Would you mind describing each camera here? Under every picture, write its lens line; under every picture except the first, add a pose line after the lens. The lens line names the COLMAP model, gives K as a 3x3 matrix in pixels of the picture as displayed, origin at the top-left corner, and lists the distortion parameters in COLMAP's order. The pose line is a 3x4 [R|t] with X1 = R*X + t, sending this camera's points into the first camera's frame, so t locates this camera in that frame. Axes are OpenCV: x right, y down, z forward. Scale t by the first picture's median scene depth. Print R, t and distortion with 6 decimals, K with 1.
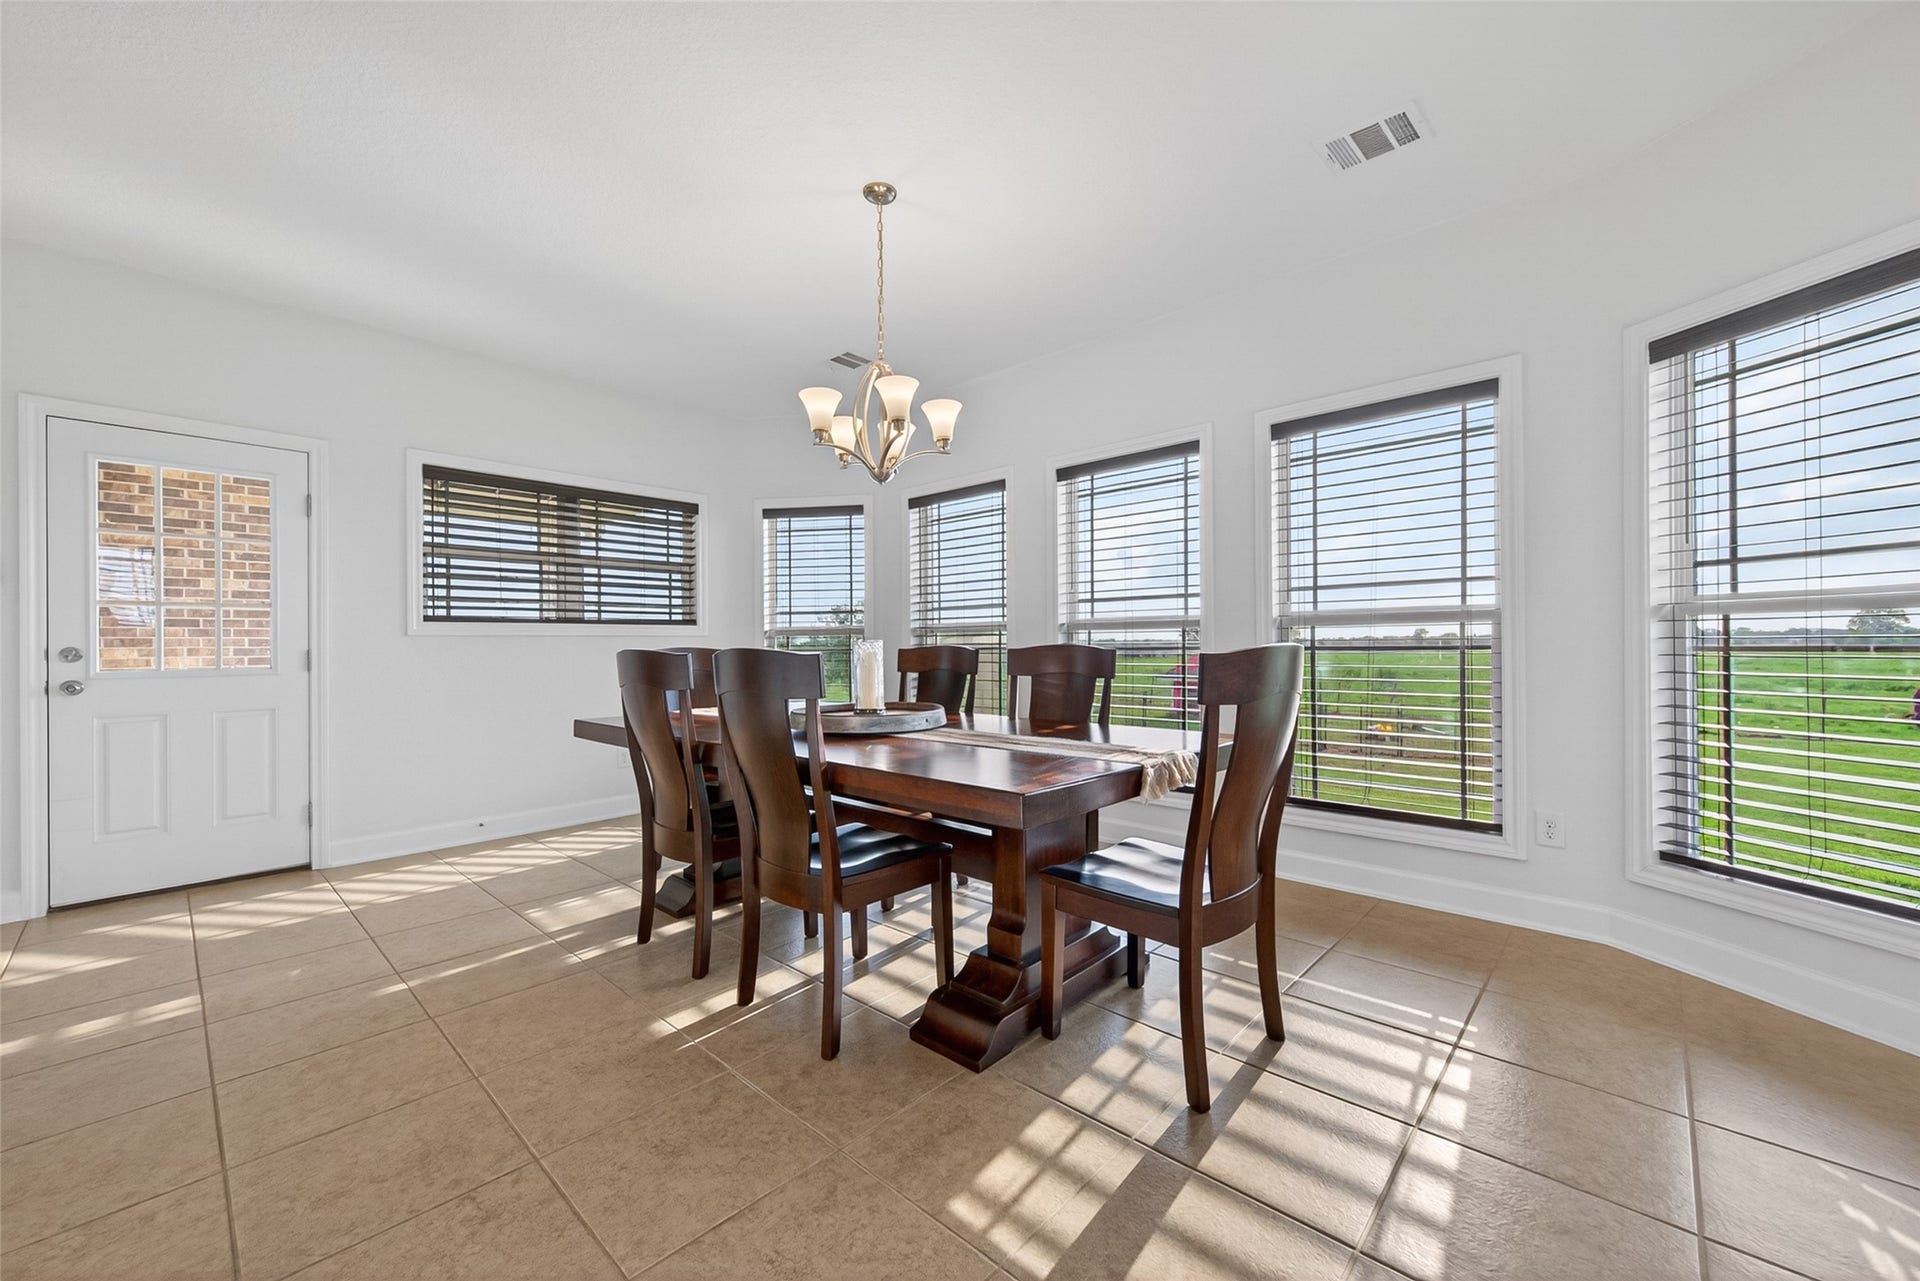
lens RADIAL K [[741.0, 0, 966.8], [0, 741.0, 642.1], [0, 0, 1]] dist [0.007038, -0.002031]
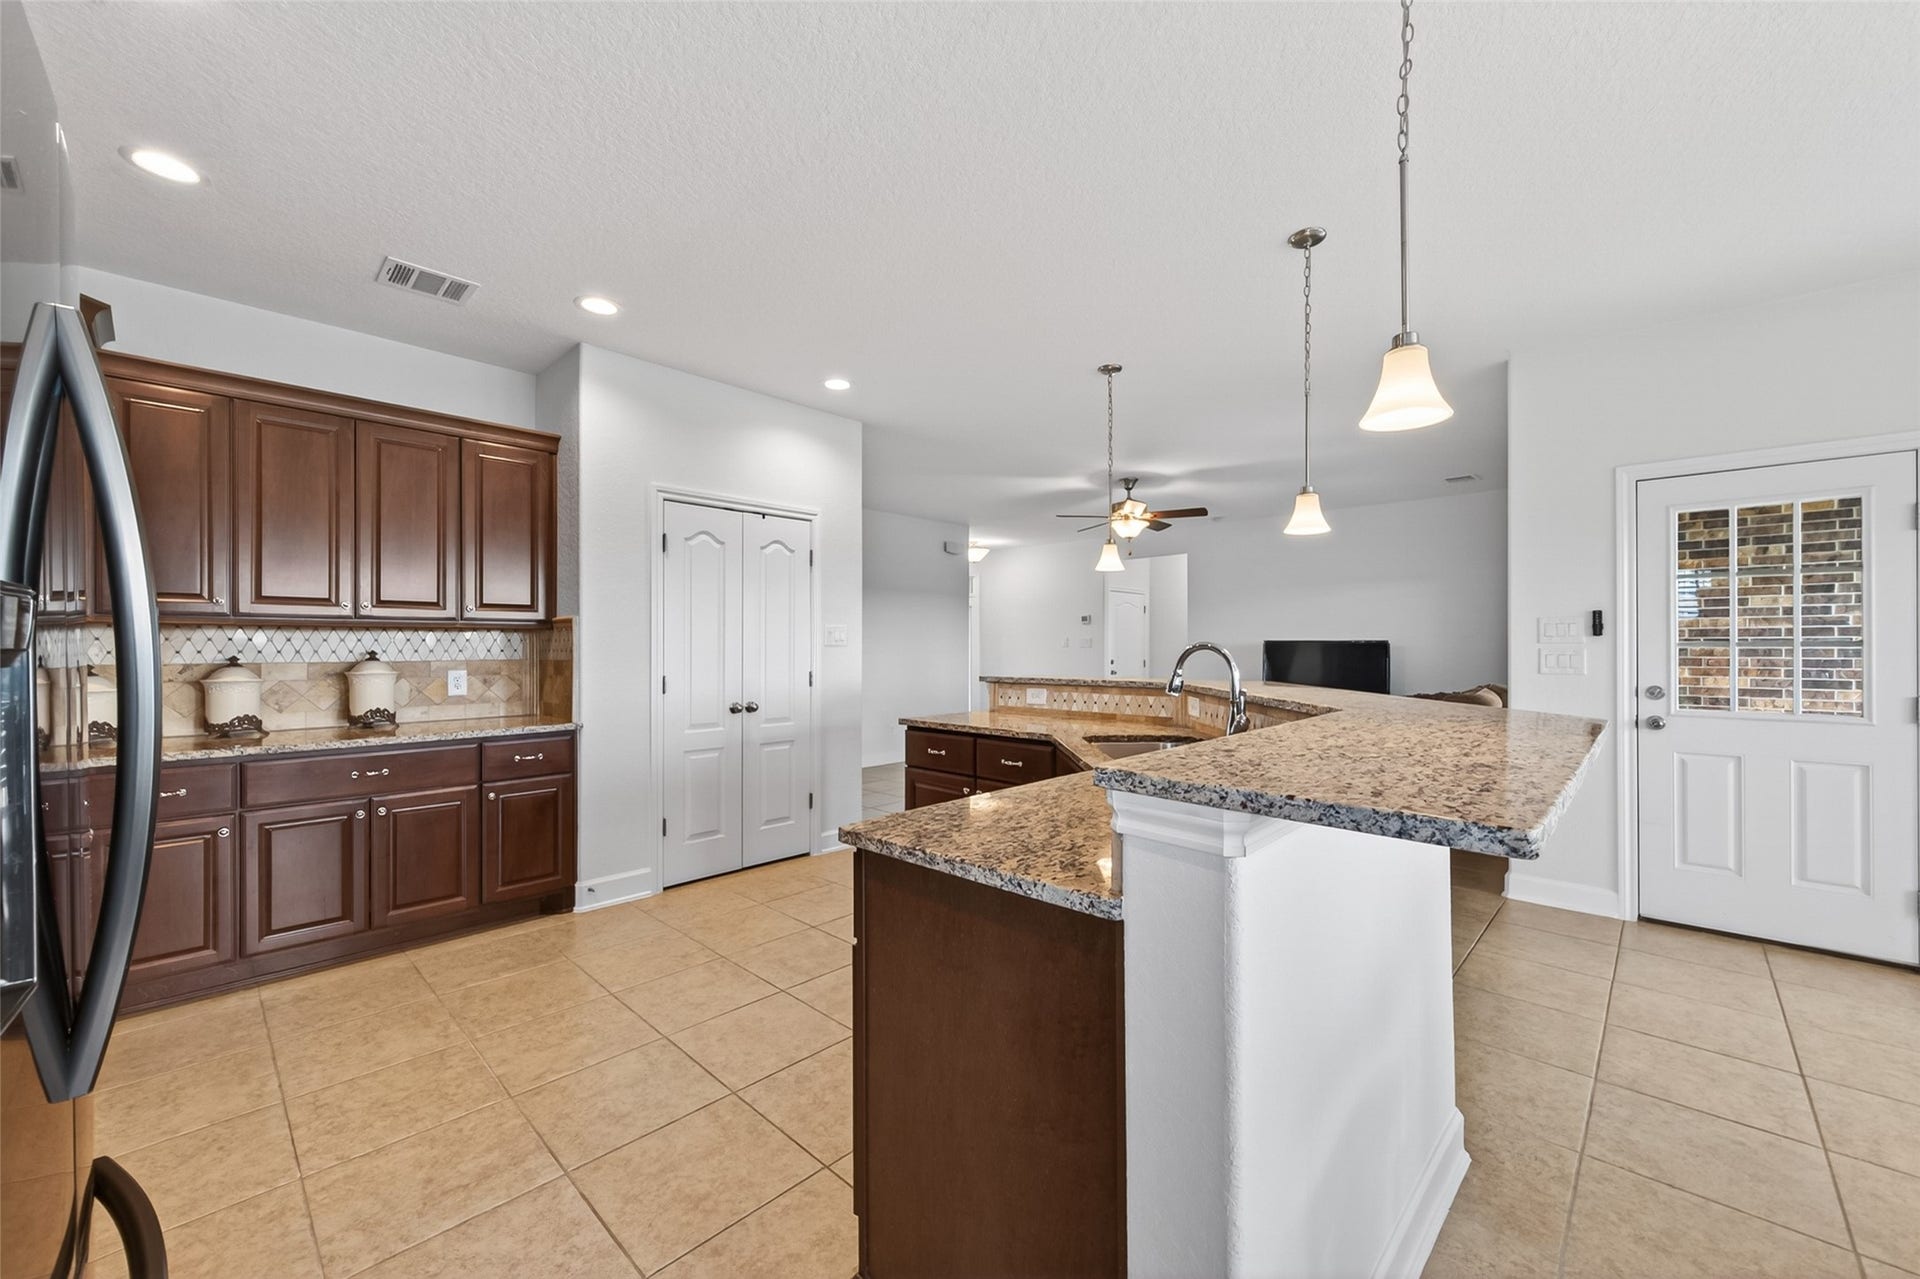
lens RADIAL K [[741.0, 0, 963.2], [0, 741.0, 643.3], [0, 0, 1]] dist [0.007038, -0.002031]
pose [[-0.019614, 0.003849, -0.999800, -0.081690], [0.005341, 0.999979, 0.003745, -0.066873], [0.999793, -0.005267, -0.019634, -0.001756]]
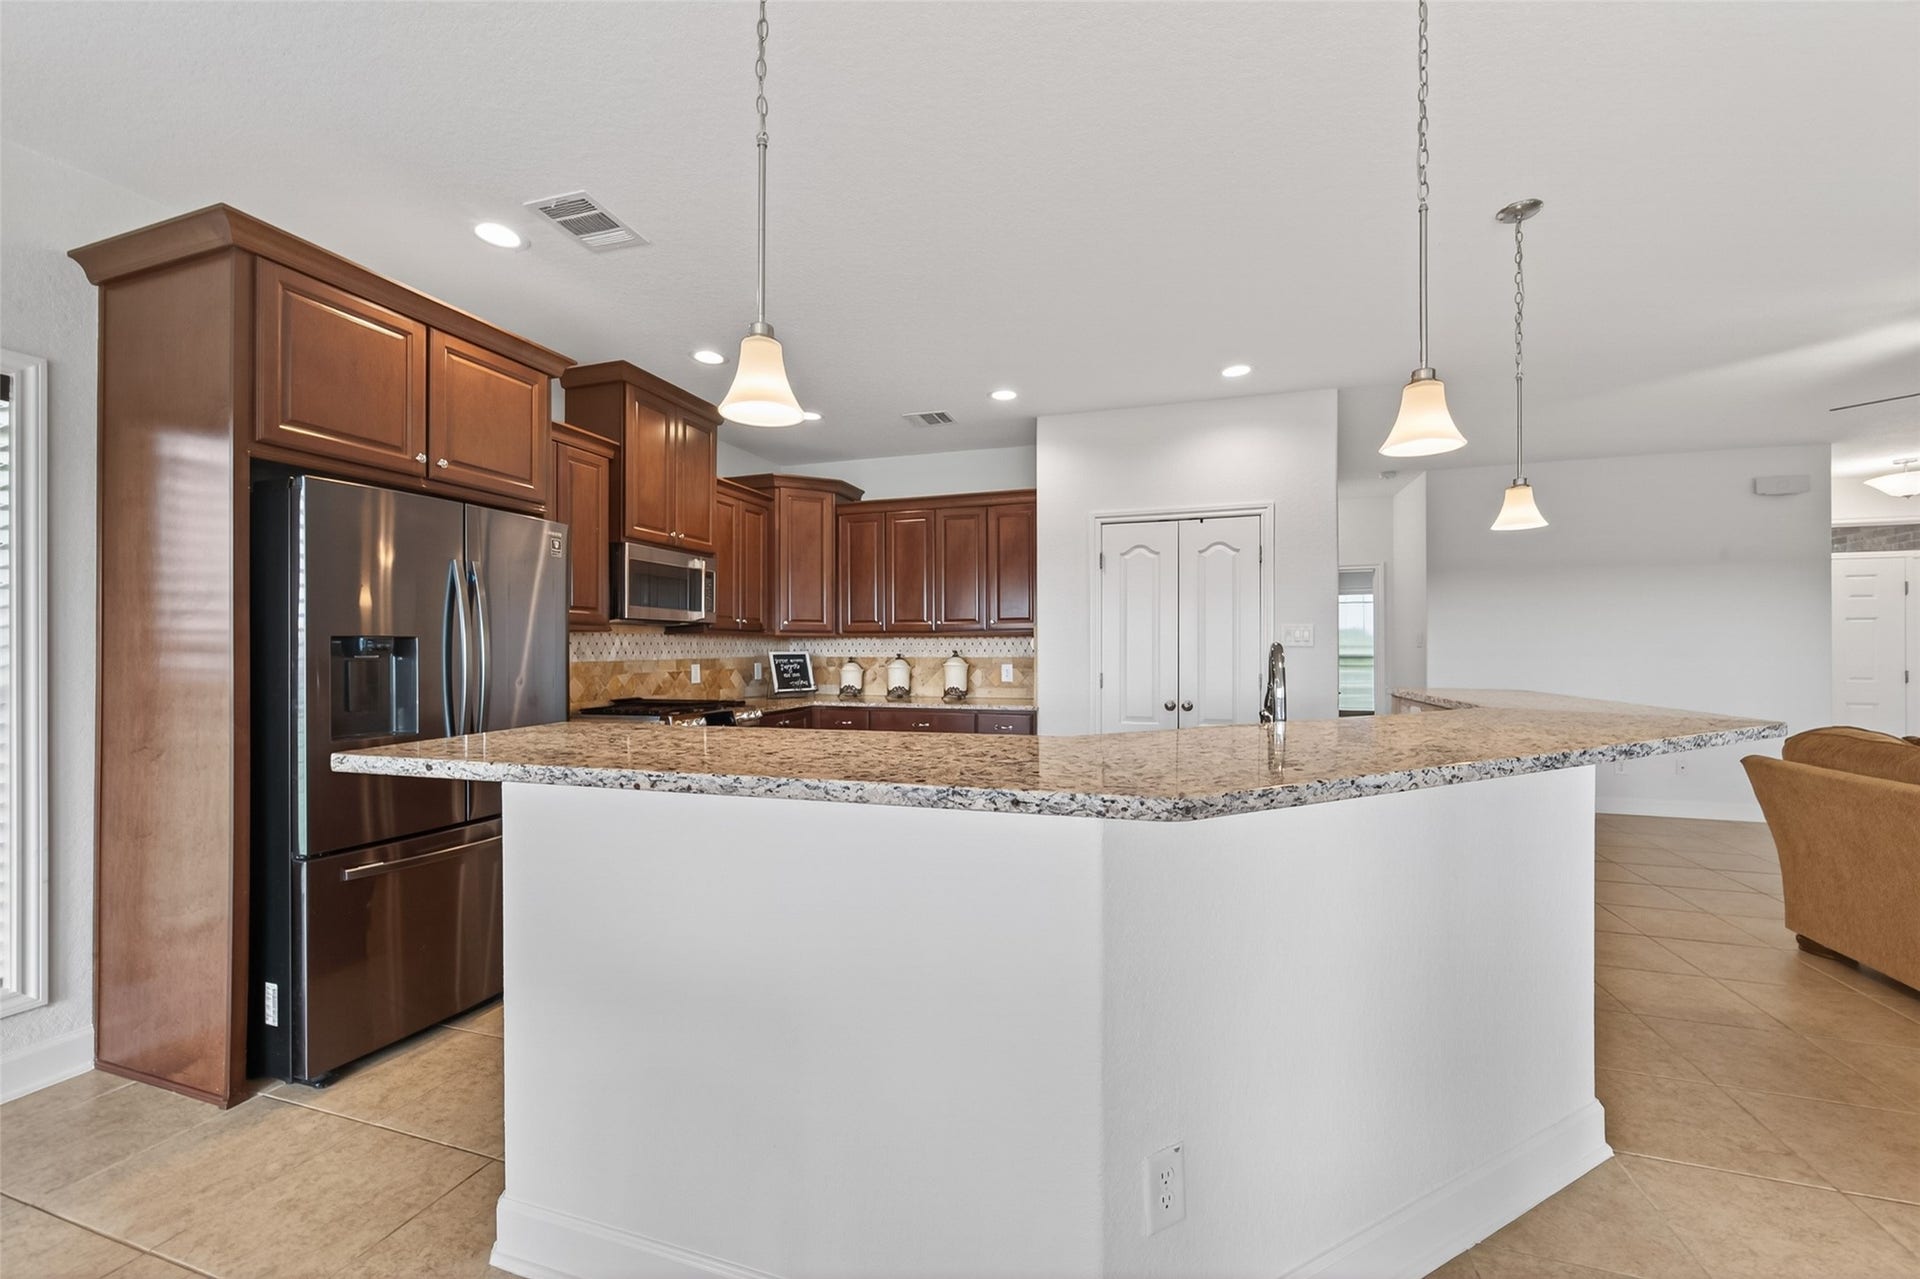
lens RADIAL K [[741.0, 0, 969.4], [0, 741.0, 646.1], [0, 0, 1]] dist [0.007038, -0.002031]
pose [[-0.908976, 0.007611, -0.416780, -0.467143], [0.010172, 0.999941, -0.003922, -0.060222], [0.416725, -0.007804, -0.908999, 0.704141]]
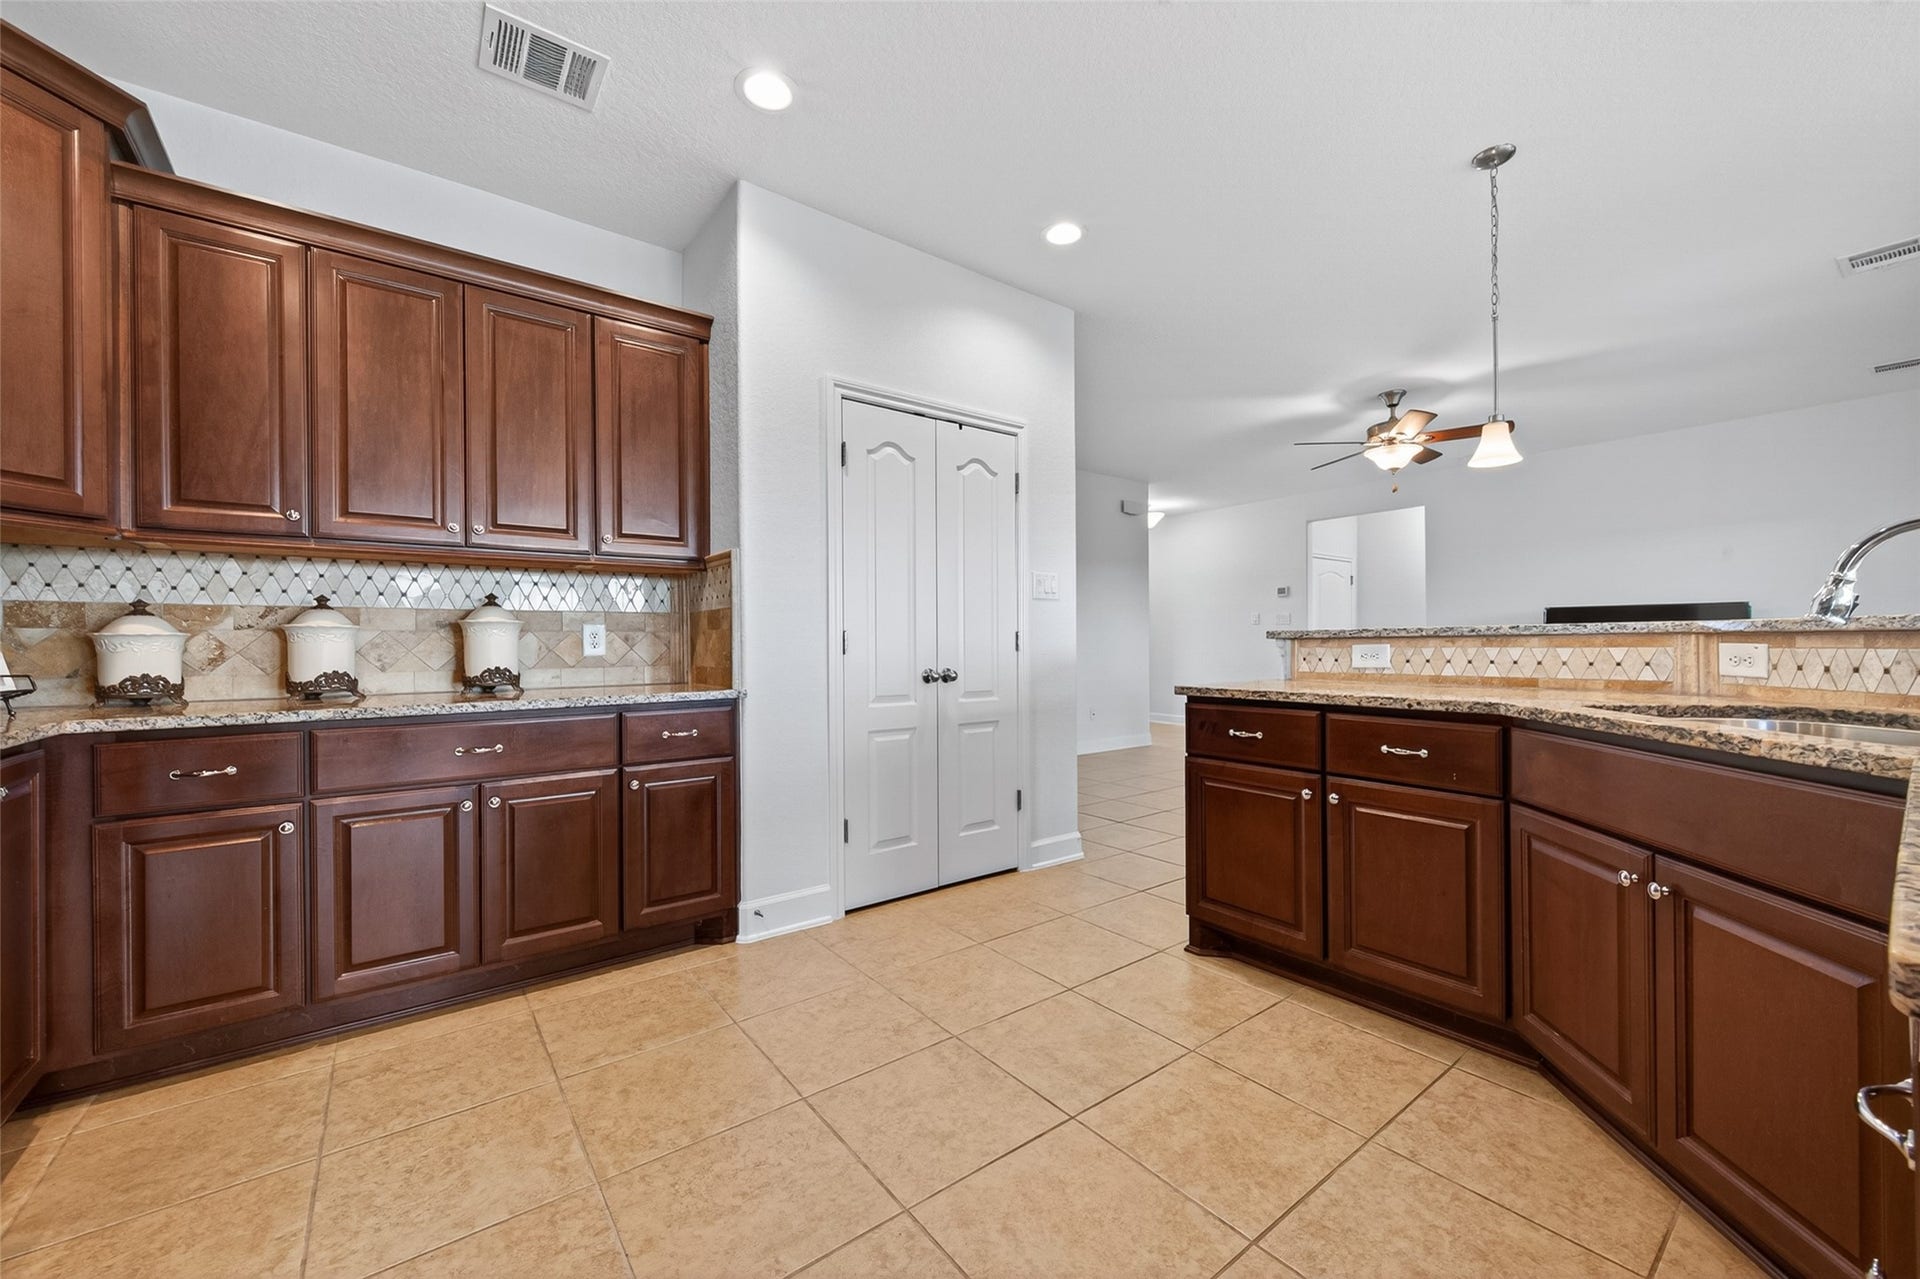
lens RADIAL K [[741.0, 0, 964.6], [0, 741.0, 642.2], [0, 0, 1]] dist [0.007038, -0.002031]
pose [[-0.175324, 0.007290, -0.984484, -0.421709], [0.013888, 0.999891, 0.004931, 0.002267], [0.984413, -0.012808, -0.175406, -0.215046]]
